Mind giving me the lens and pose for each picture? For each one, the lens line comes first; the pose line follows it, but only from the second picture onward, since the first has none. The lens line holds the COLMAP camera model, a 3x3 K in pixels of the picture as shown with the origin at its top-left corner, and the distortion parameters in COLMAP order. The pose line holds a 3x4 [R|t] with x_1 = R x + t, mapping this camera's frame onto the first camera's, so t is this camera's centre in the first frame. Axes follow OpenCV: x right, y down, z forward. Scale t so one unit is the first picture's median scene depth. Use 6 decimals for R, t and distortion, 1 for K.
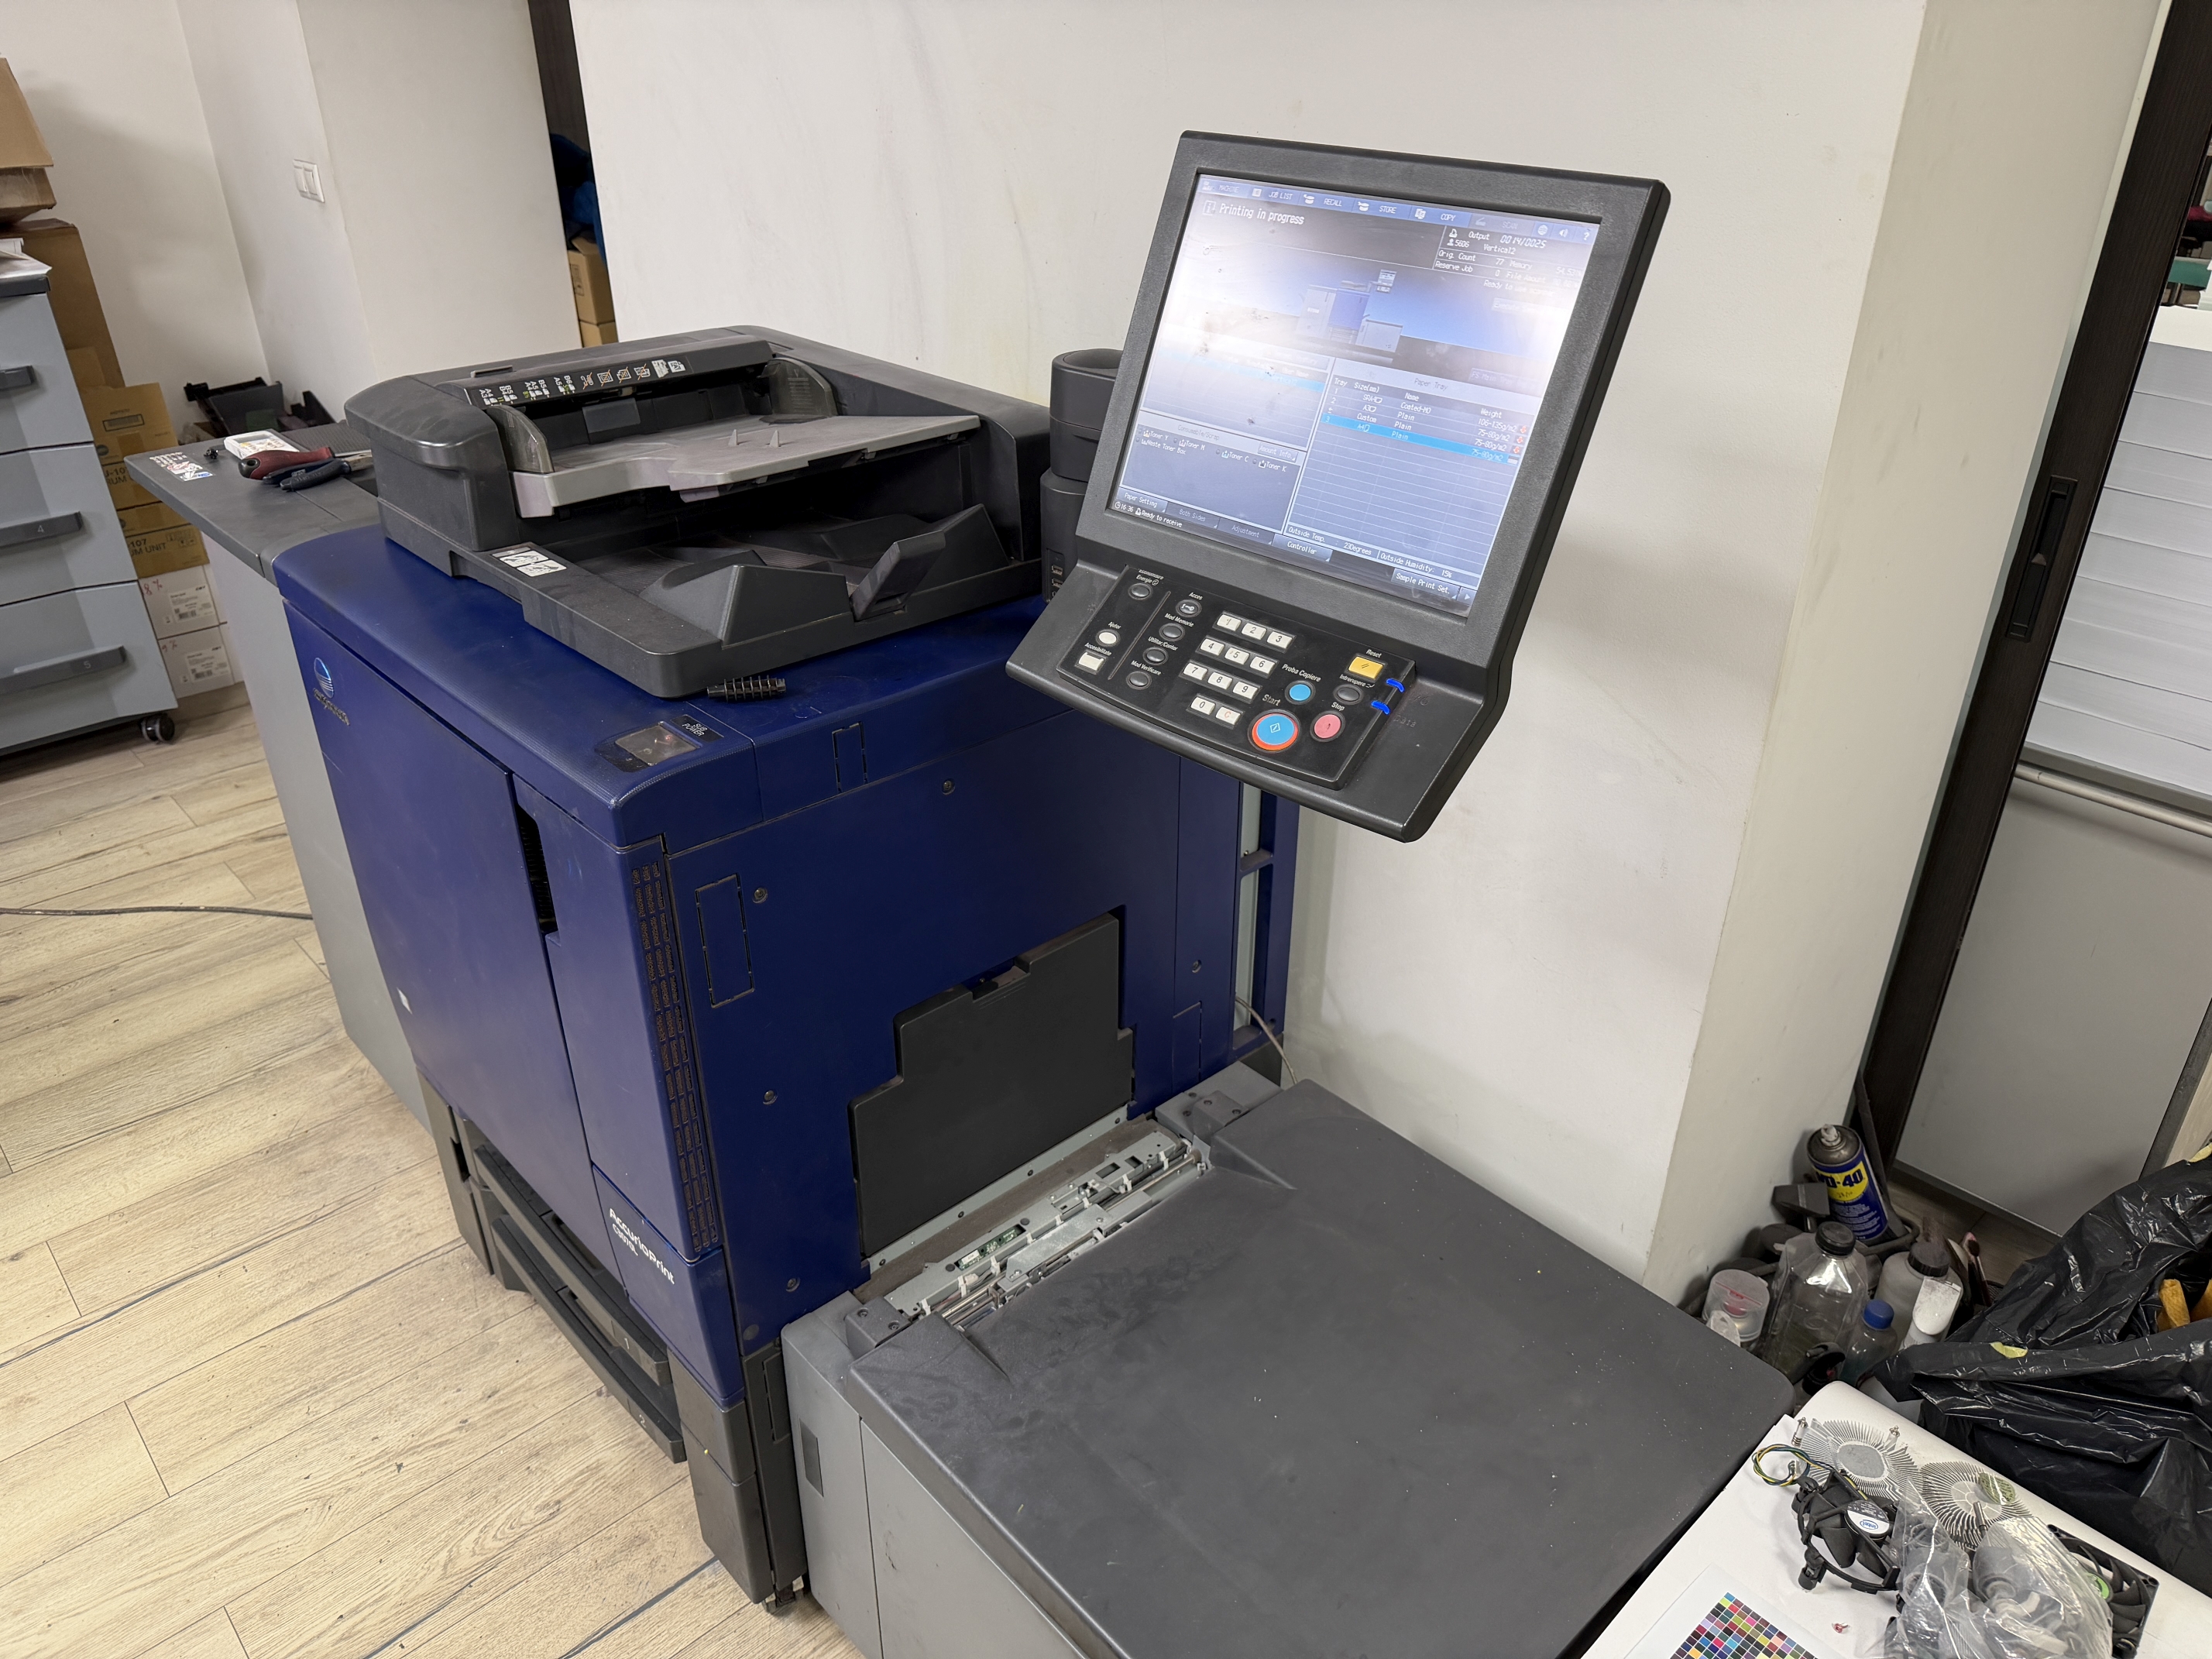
lens RADIAL K [[1574.0, 0, 1113.3], [0, 1574.0, 837.8], [0, 0, 1]] dist [0.026855, -0.039203]
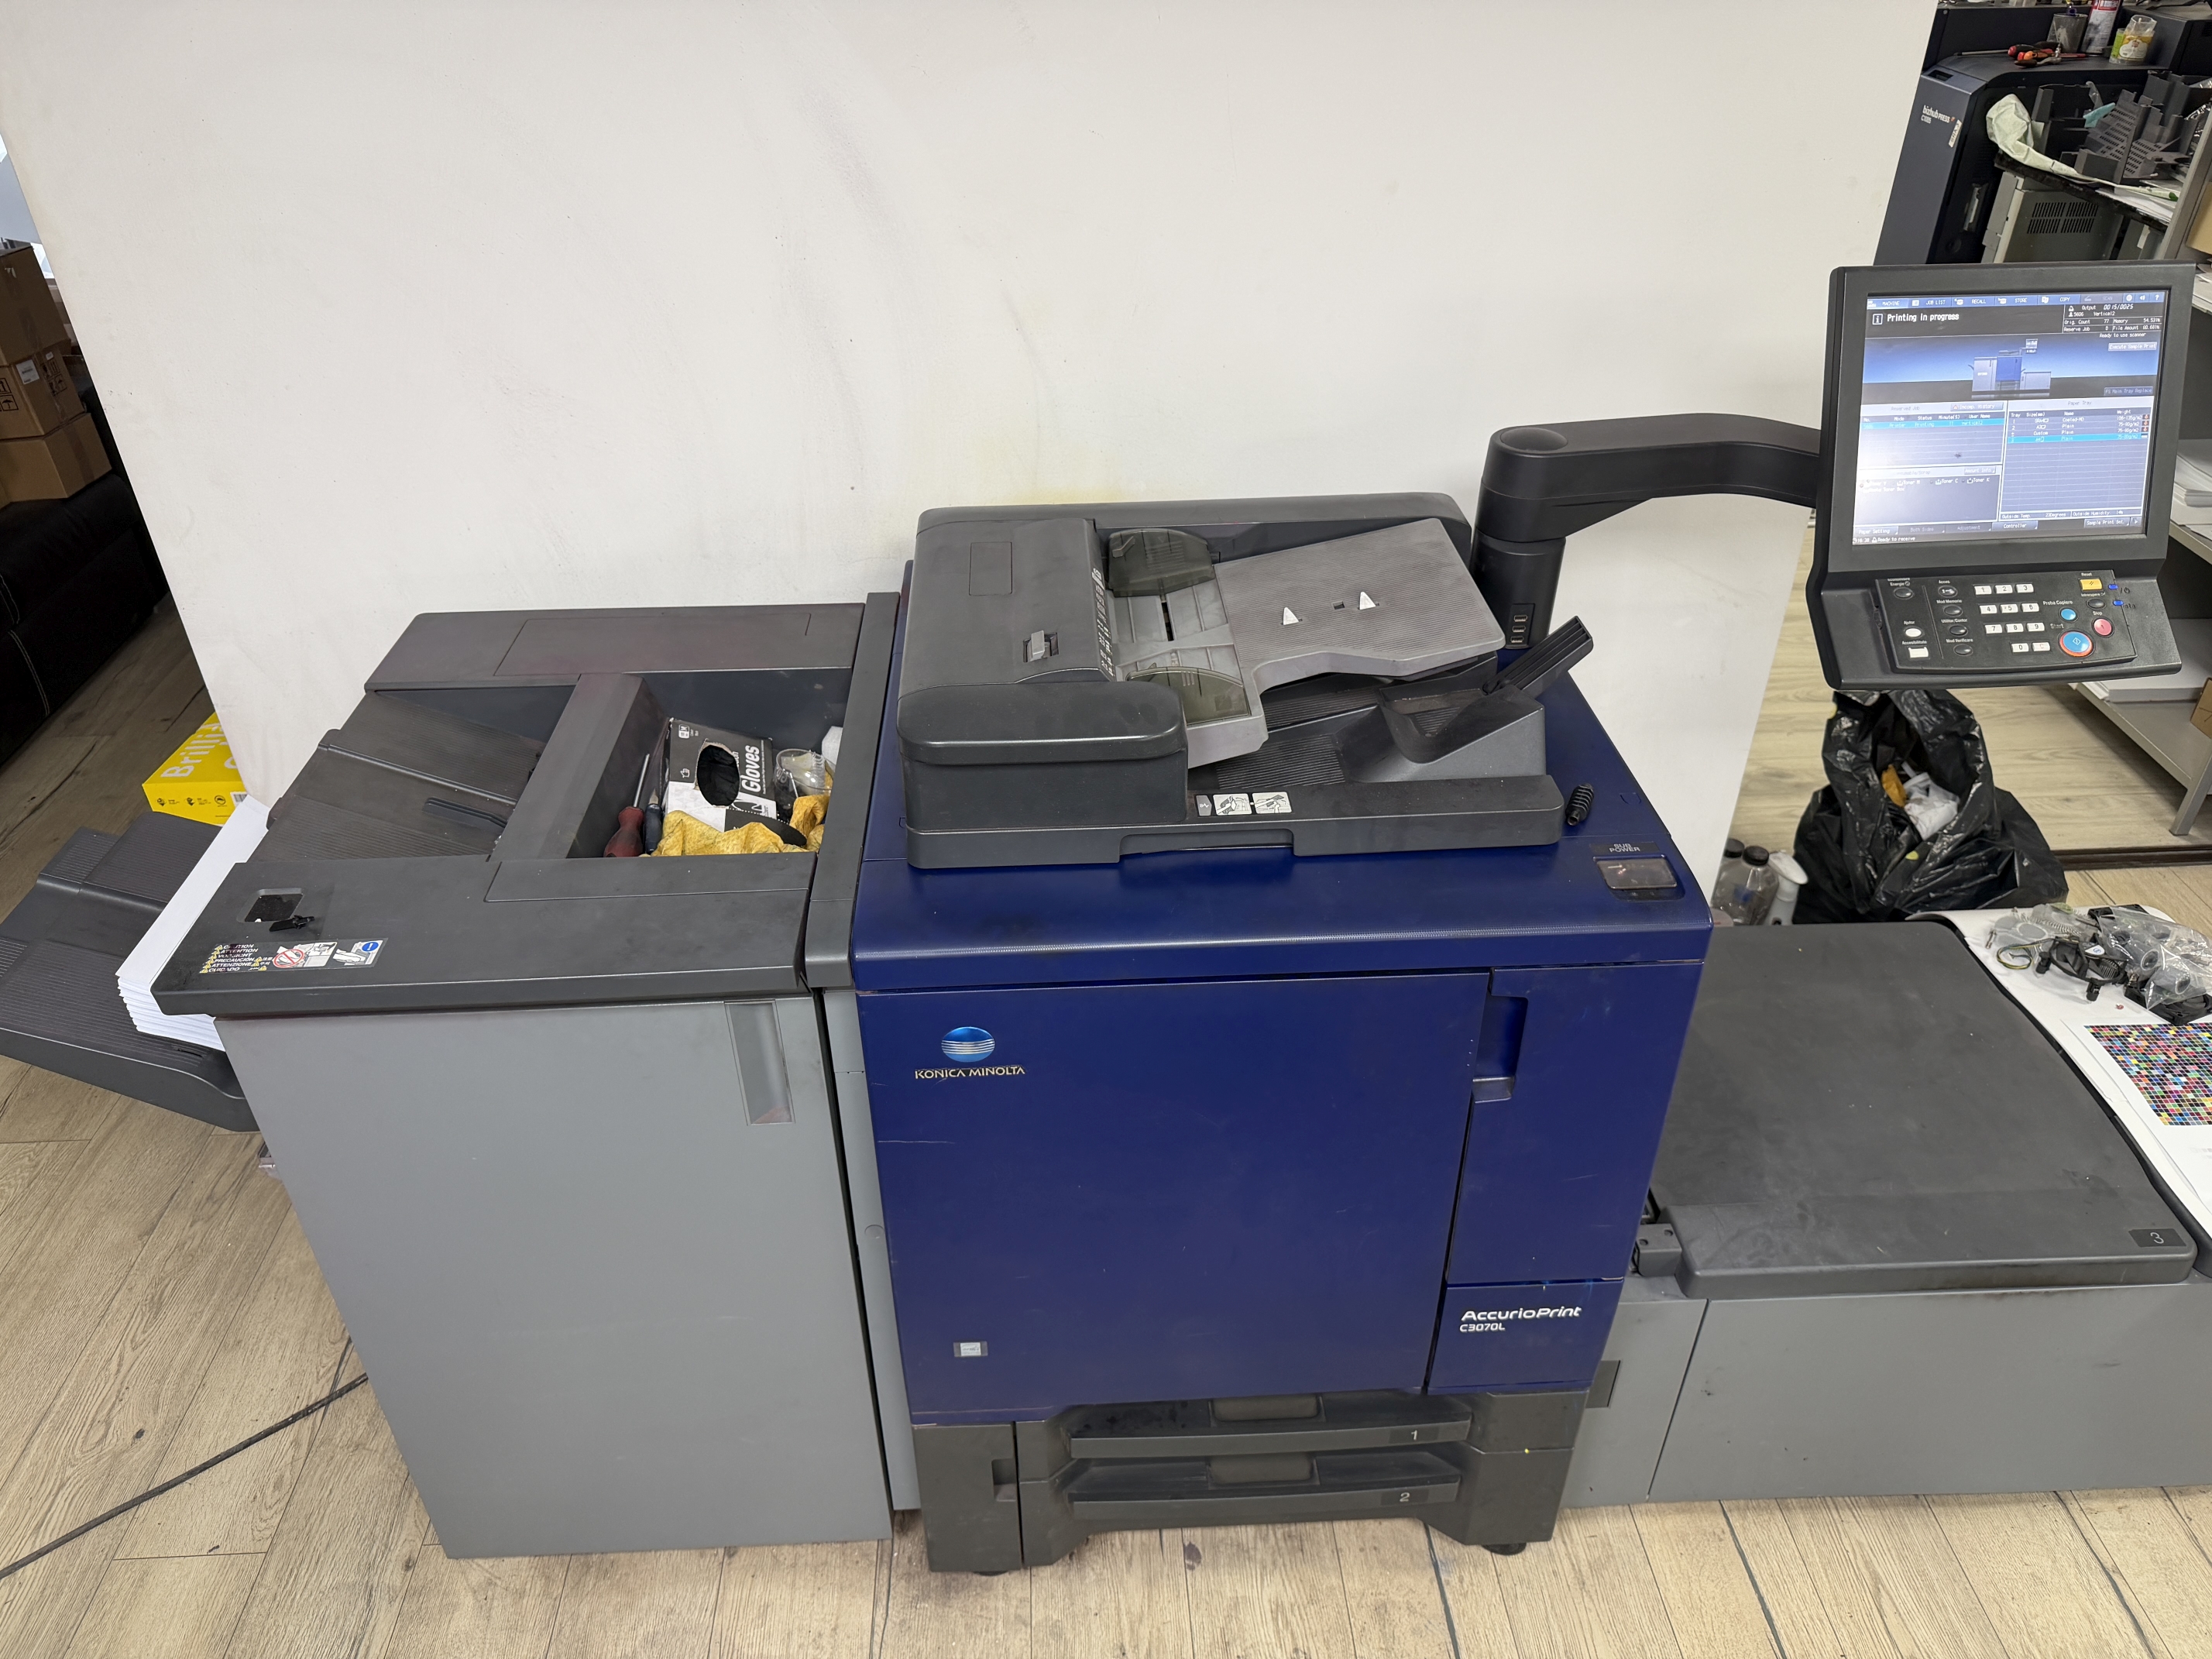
lens RADIAL K [[1574.0, 0, 1111.5], [0, 1574.0, 831.3], [0, 0, 1]] dist [0.026855, -0.039203]
pose [[0.640662, -0.435372, 0.632458, -0.975676], [0.380347, 0.895490, 0.231158, -0.387812], [-0.667000, 0.092460, 0.739299, 0.318700]]
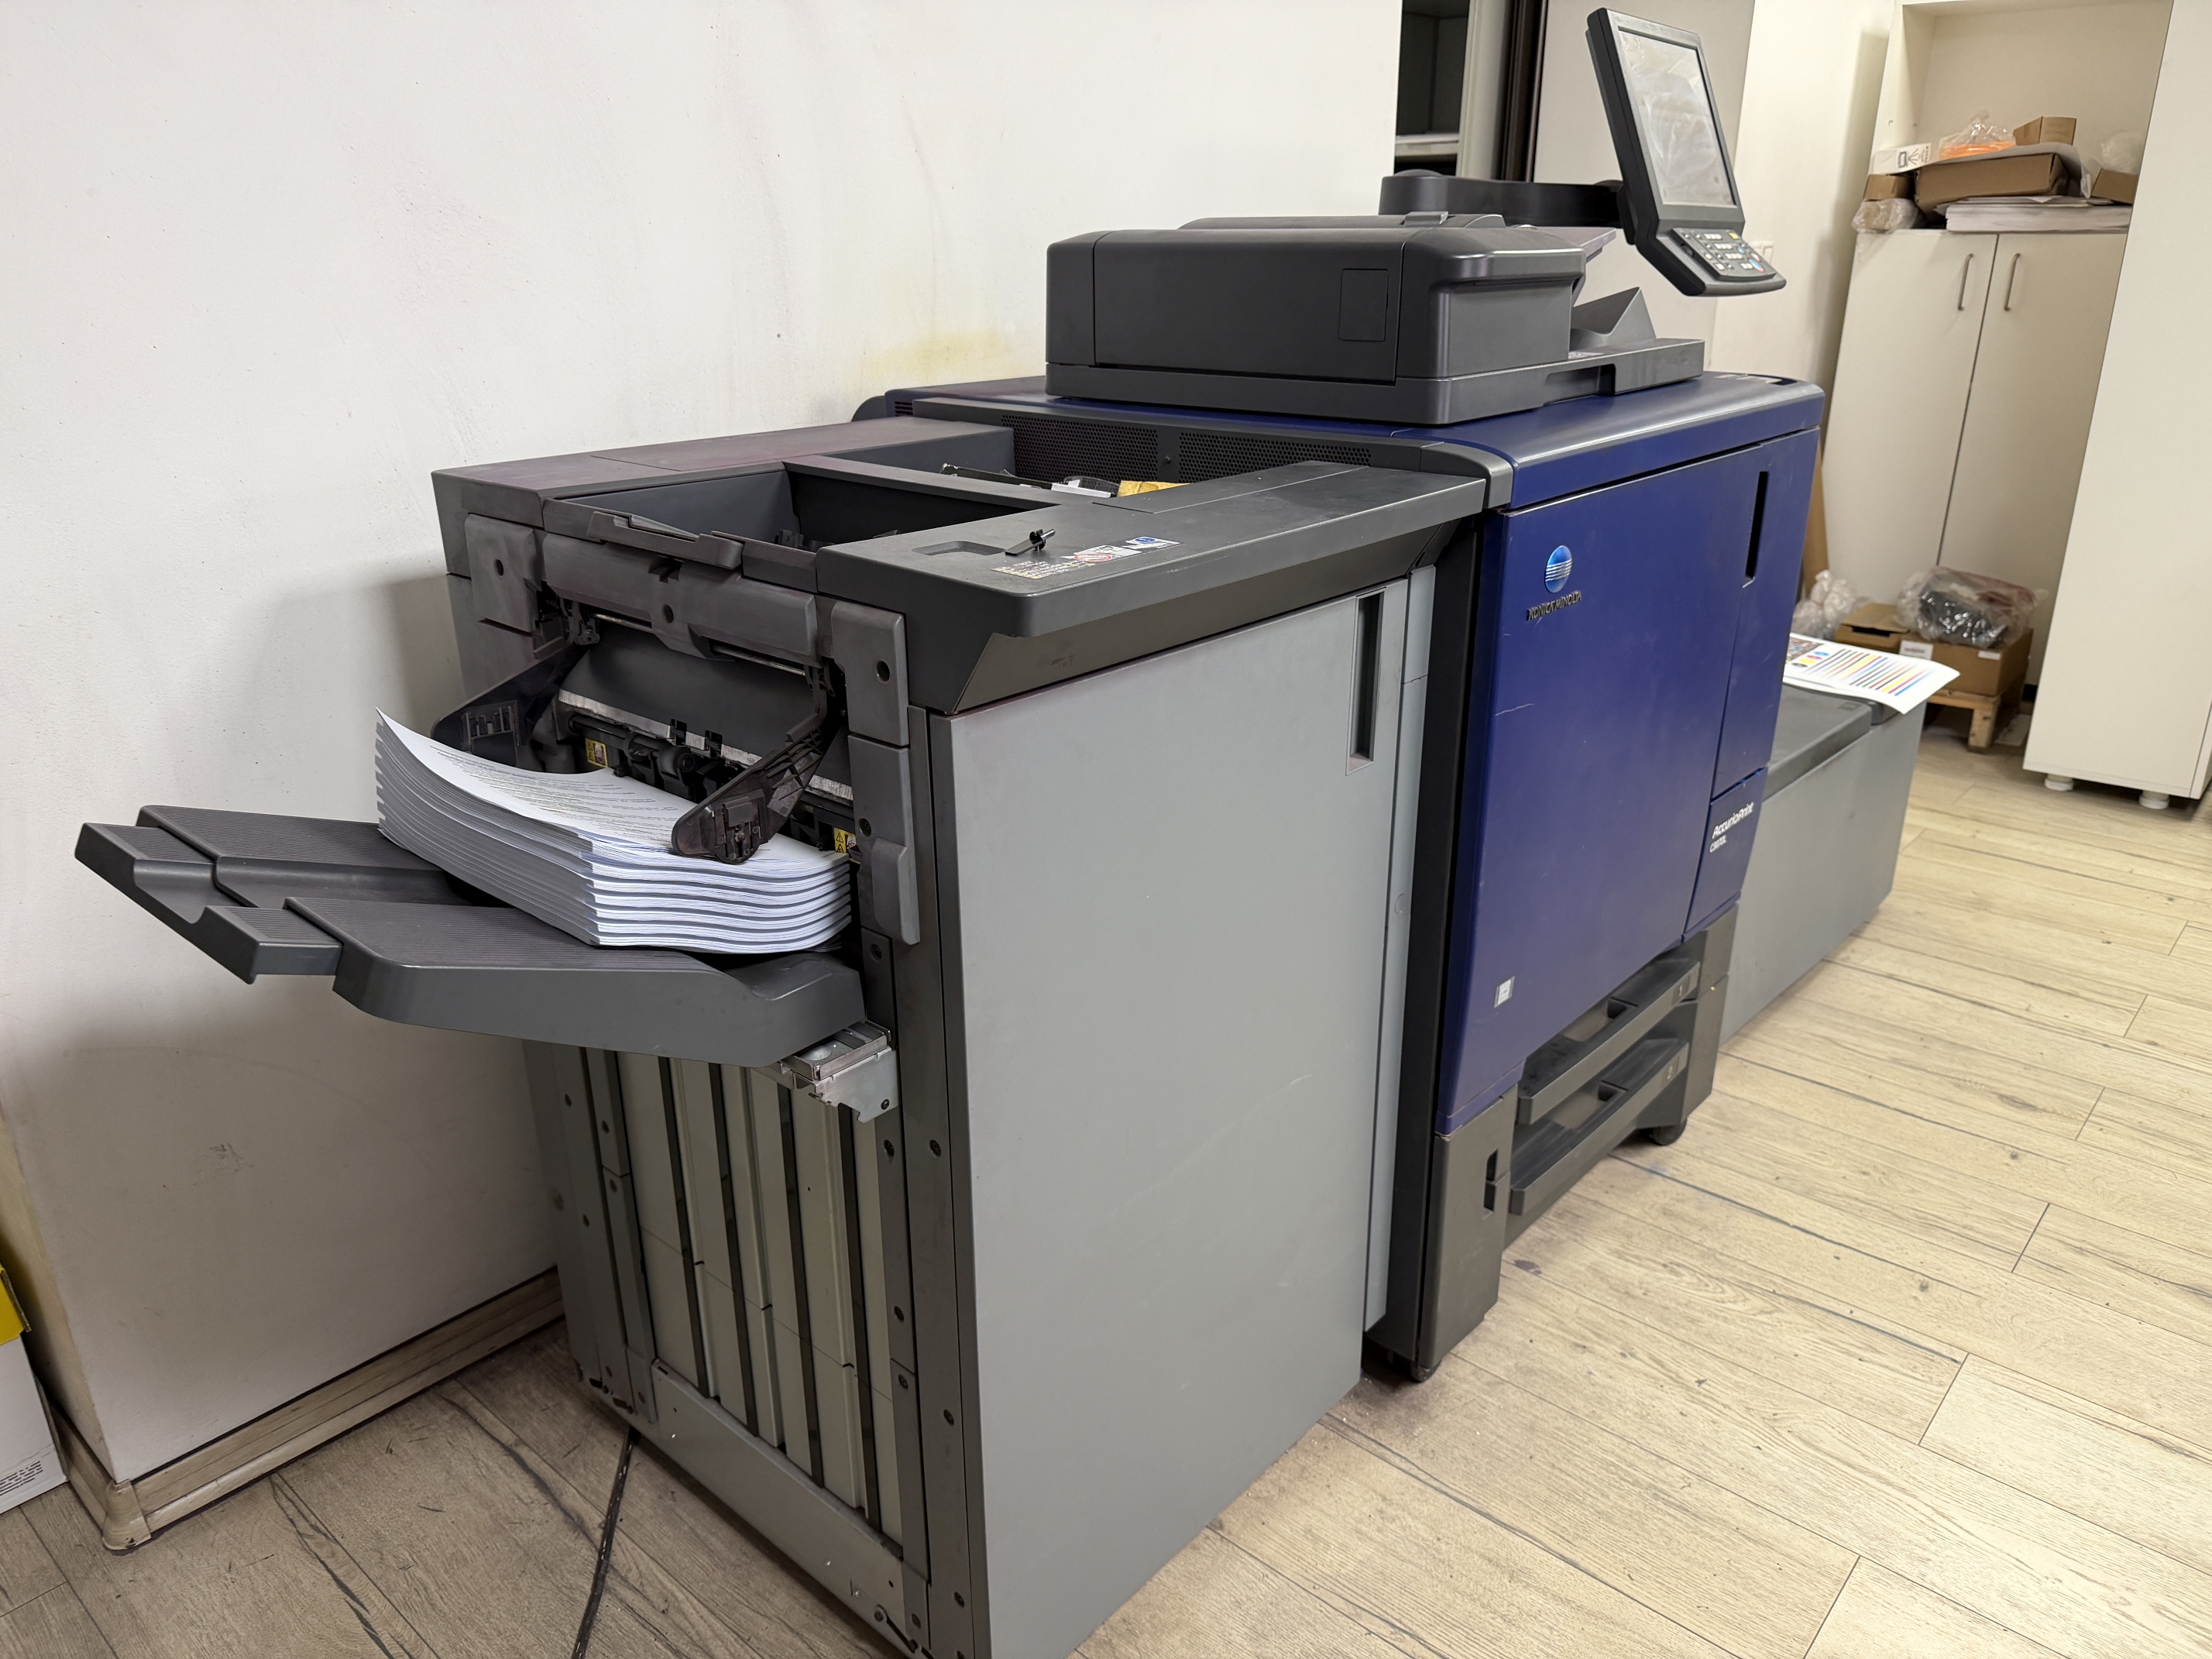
lens RADIAL K [[1574.0, 0, 1122.6], [0, 1574.0, 829.3], [0, 0, 1]] dist [0.026855, -0.039203]
pose [[-0.108653, -0.359228, 0.926903, -1.377070], [0.484943, 0.794794, 0.364874, -0.435574], [-0.867770, 0.489140, 0.087849, 1.249039]]
